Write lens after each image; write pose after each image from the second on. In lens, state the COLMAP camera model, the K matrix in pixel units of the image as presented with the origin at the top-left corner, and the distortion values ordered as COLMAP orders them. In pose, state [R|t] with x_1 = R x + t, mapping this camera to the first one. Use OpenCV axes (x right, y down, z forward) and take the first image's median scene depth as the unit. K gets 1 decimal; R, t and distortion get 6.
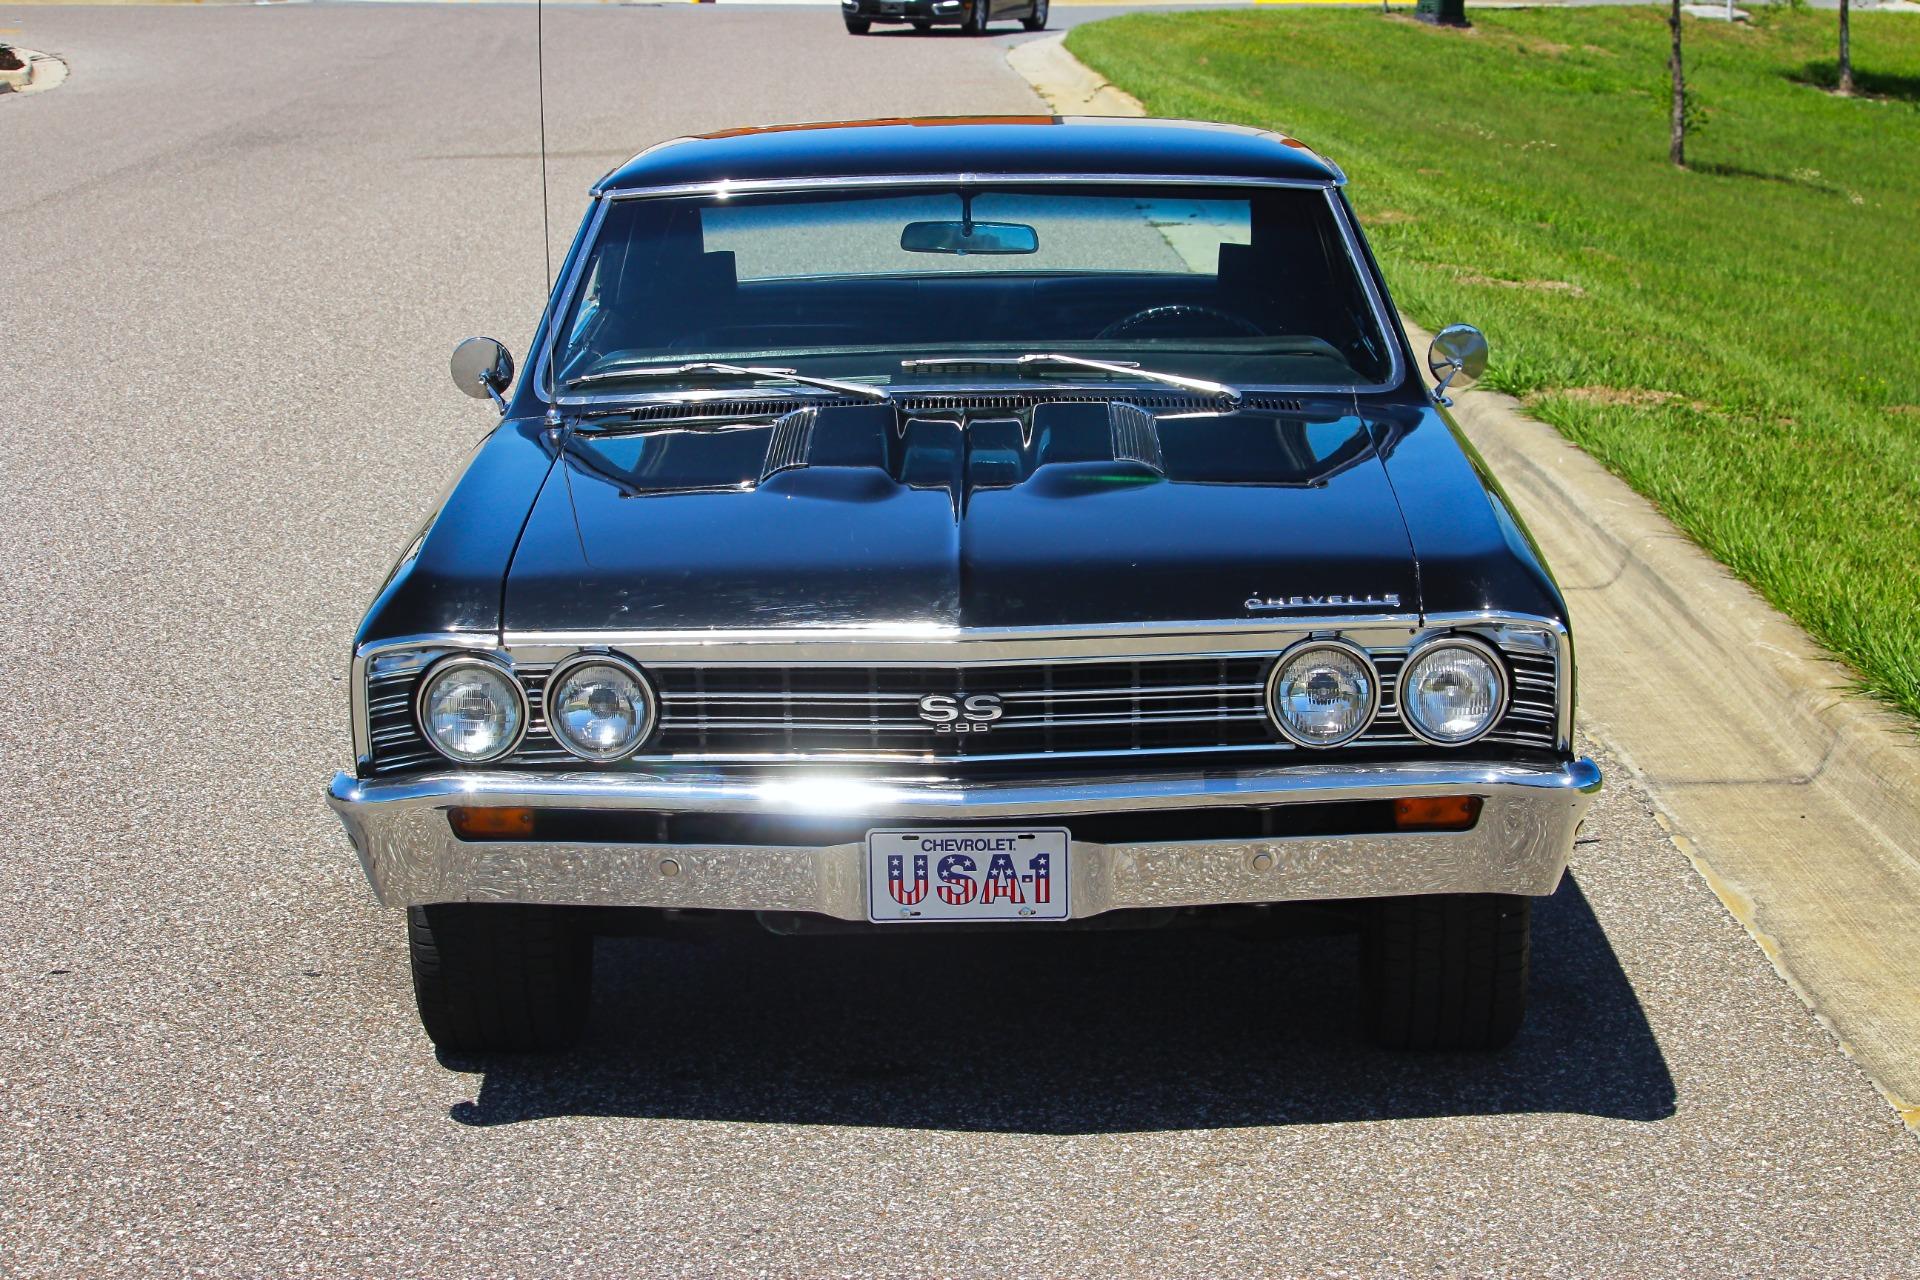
lens RADIAL K [[5005.1, 0, 1075.5], [0, 5005.1, 632.1], [0, 0, 1]] dist [-0.388934, -0.246175]
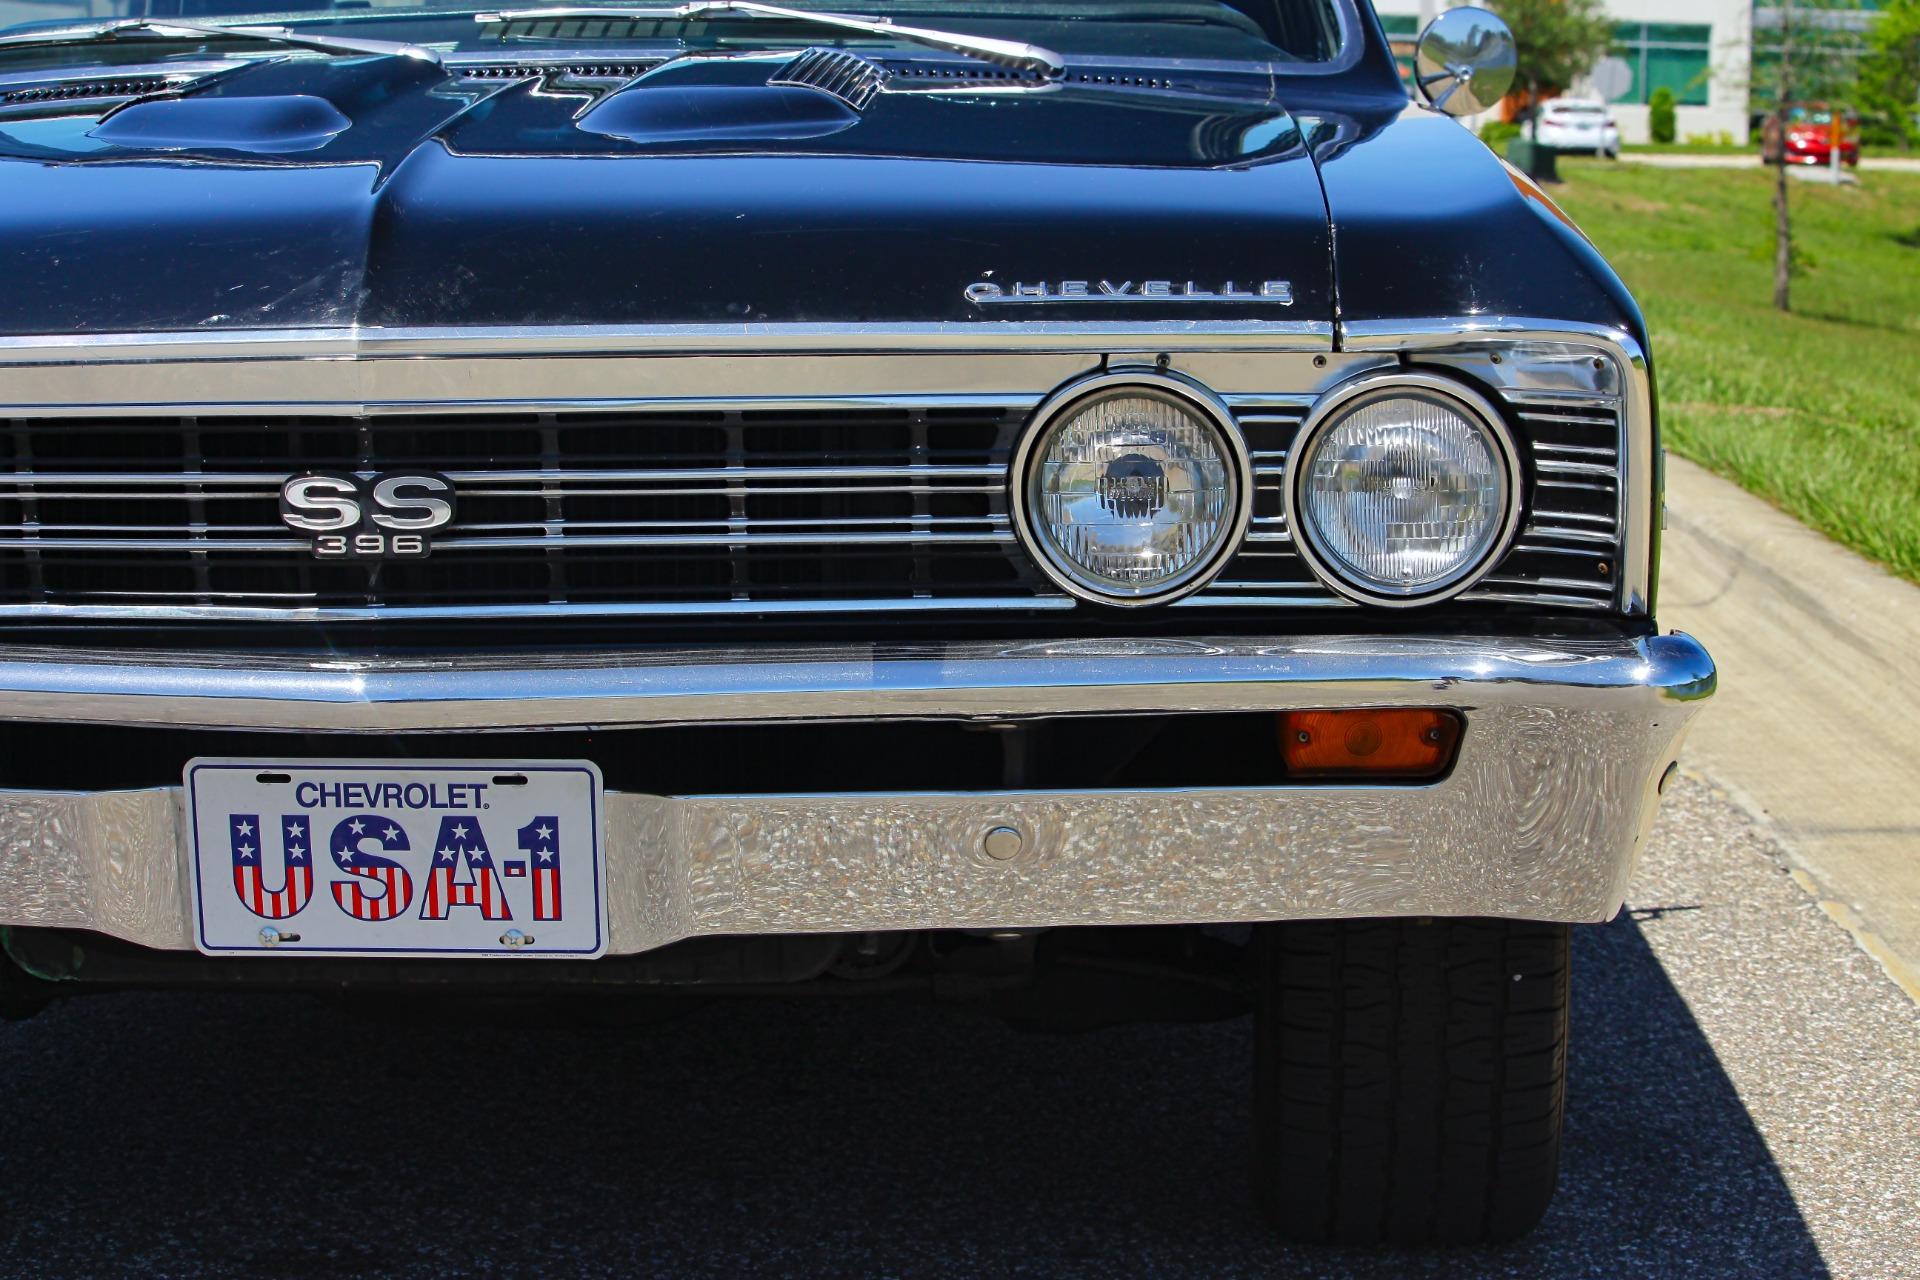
lens RADIAL K [[4946.7, 0, 1047.3], [0, 4946.7, 583.5], [0, 0, 1]] dist [-0.426552, 0.632199]
pose [[0.999602, 0.009871, -0.026434, 0.053033], [-0.011273, 0.998510, -0.053392, 0.045809], [0.025868, 0.053669, 0.998224, 0.518049]]
